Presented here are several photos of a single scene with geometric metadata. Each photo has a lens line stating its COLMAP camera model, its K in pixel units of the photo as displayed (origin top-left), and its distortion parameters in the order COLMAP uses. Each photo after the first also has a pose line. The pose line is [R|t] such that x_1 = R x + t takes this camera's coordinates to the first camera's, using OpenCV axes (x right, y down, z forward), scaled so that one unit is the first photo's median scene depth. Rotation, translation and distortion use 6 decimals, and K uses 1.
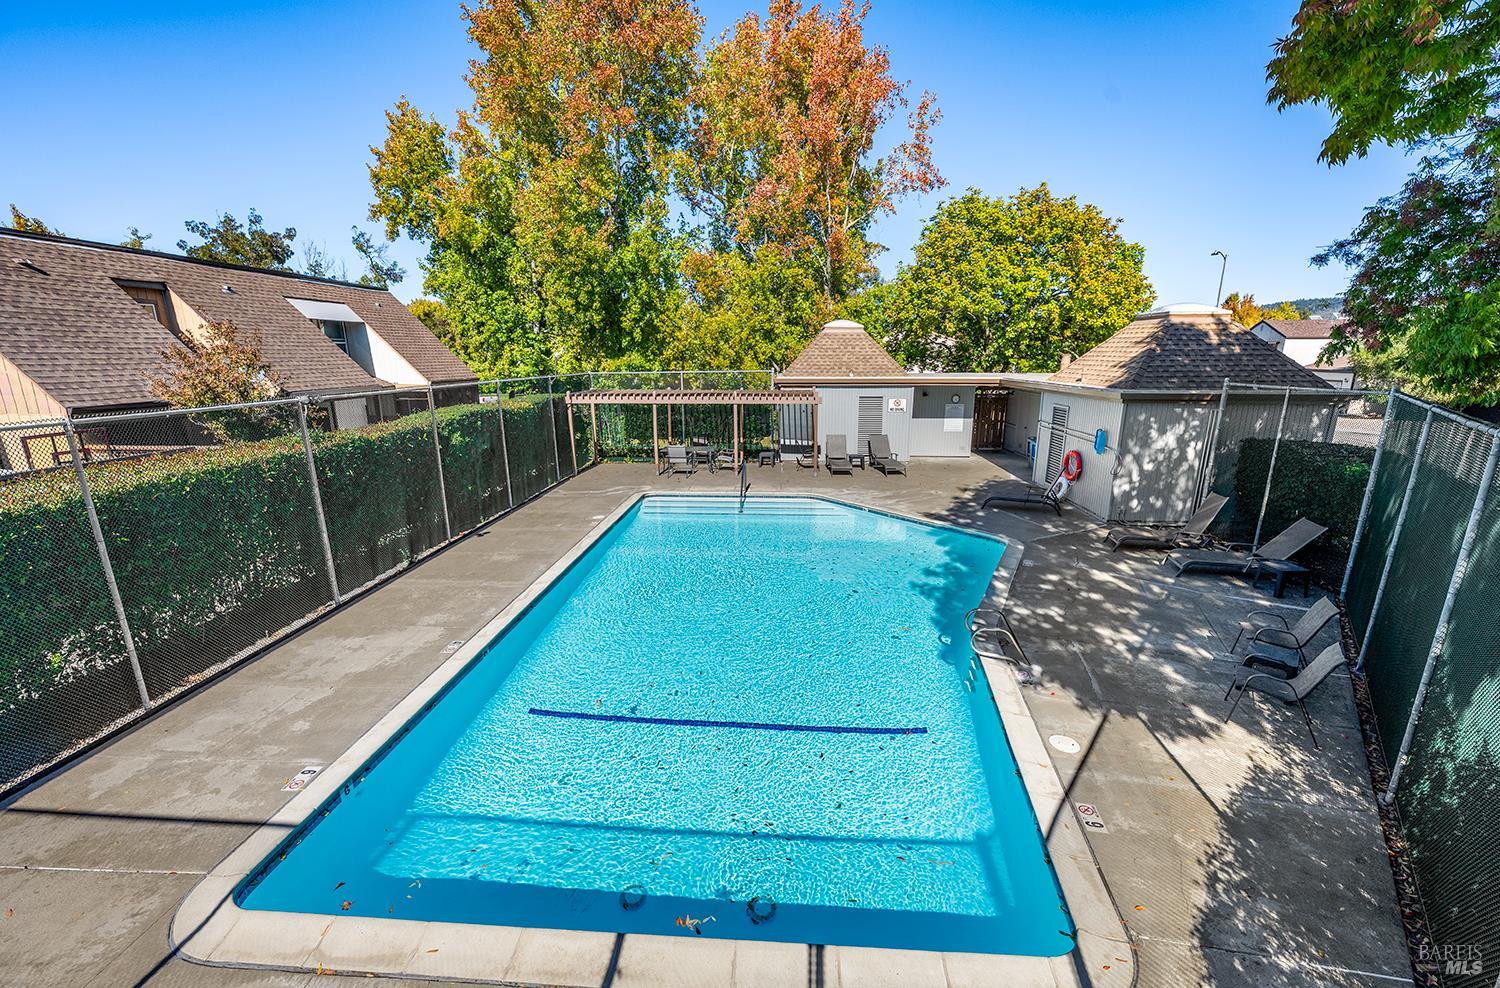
lens RADIAL K [[606.8, 0, 750.0], [0, 606.8, 494.0], [0, 0, 1]] dist [-0.002334, -0.000017]
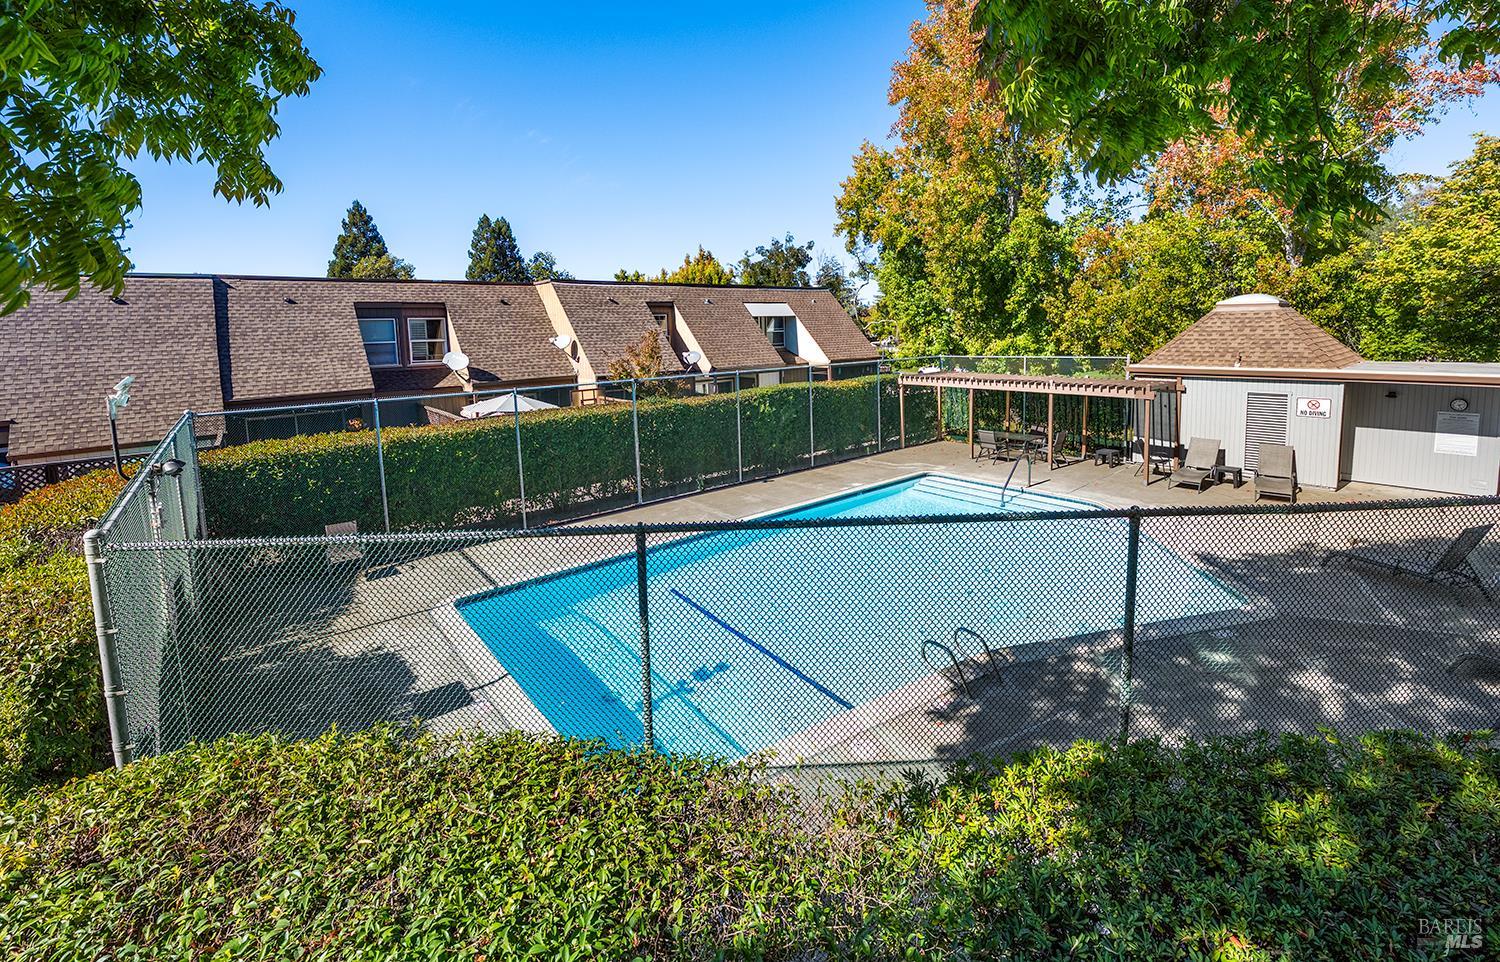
lens RADIAL K [[614.6, 0, 751.6], [0, 614.6, 388.8], [0, 0, 1]] dist [-0.008289, 0.000096]
pose [[0.690430, 0.055453, -0.721271, 0.292988], [-0.141246, 0.988201, -0.059231, -0.029312], [0.709476, 0.142771, 0.690116, 0.014797]]
